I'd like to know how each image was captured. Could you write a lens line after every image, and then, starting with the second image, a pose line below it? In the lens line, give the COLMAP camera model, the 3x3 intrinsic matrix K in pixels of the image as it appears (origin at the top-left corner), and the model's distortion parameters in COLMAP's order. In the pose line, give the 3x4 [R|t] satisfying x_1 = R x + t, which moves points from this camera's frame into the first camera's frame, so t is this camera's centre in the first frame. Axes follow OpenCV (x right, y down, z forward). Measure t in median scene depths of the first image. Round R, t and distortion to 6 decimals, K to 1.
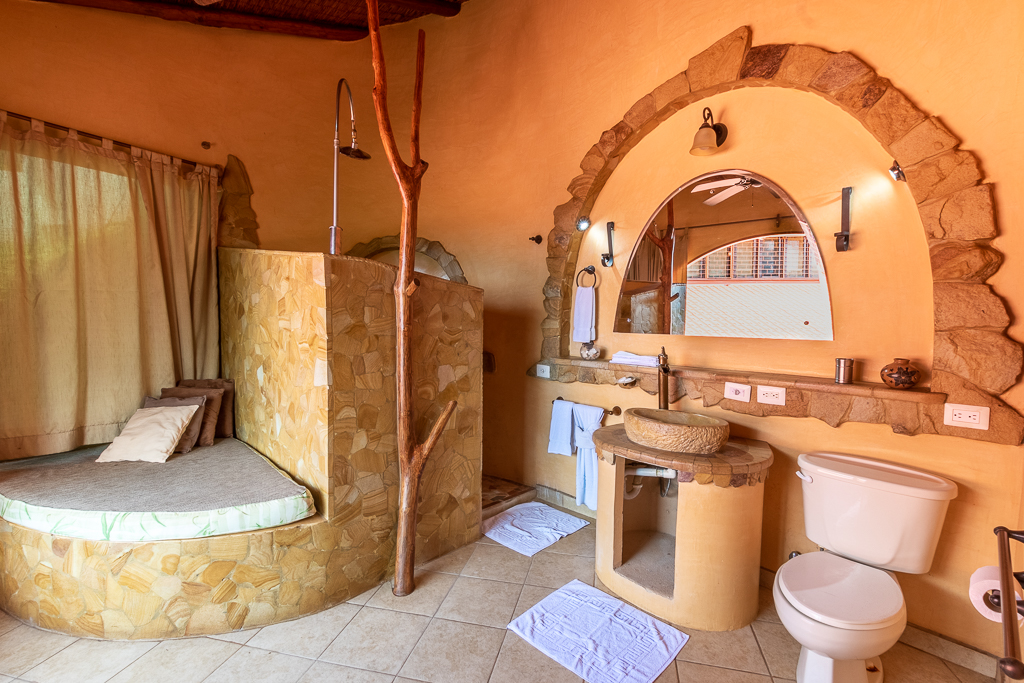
lens RADIAL K [[463.2, 0, 507.0], [0, 463.2, 349.8], [0, 0, 1]] dist [0.004483, -0.000207]
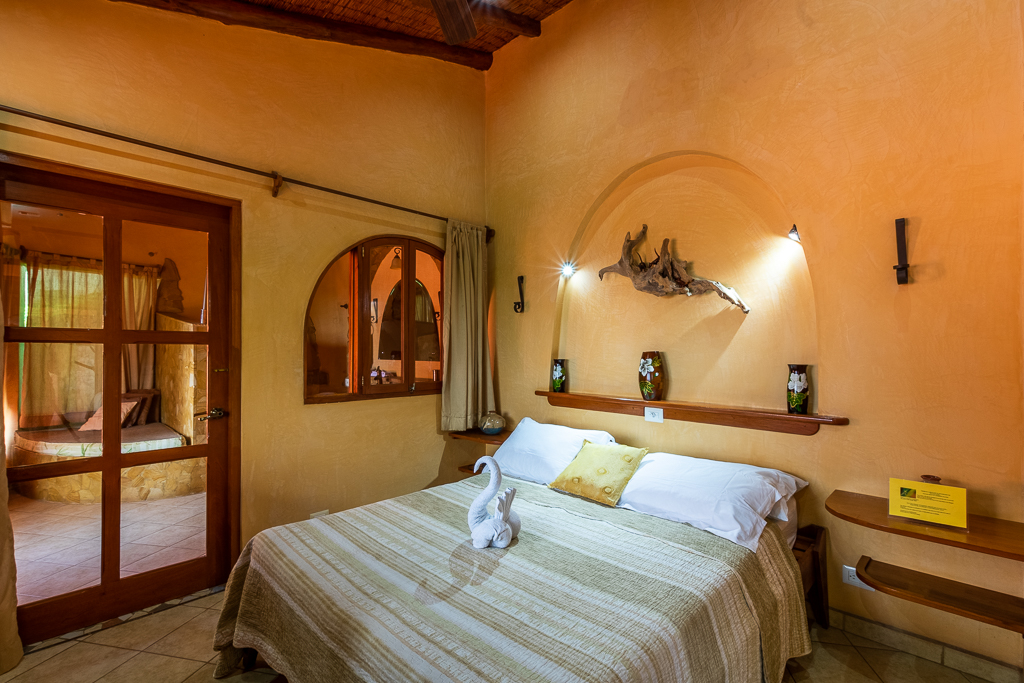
lens RADIAL K [[463.2, 0, 507.0], [0, 463.2, 349.8], [0, 0, 1]] dist [0.004483, -0.000207]
pose [[0.999646, -0.009923, 0.024668, 0.886832], [0.011509, 0.997817, -0.065034, 0.061049], [-0.023969, 0.065295, 0.997578, -1.033912]]
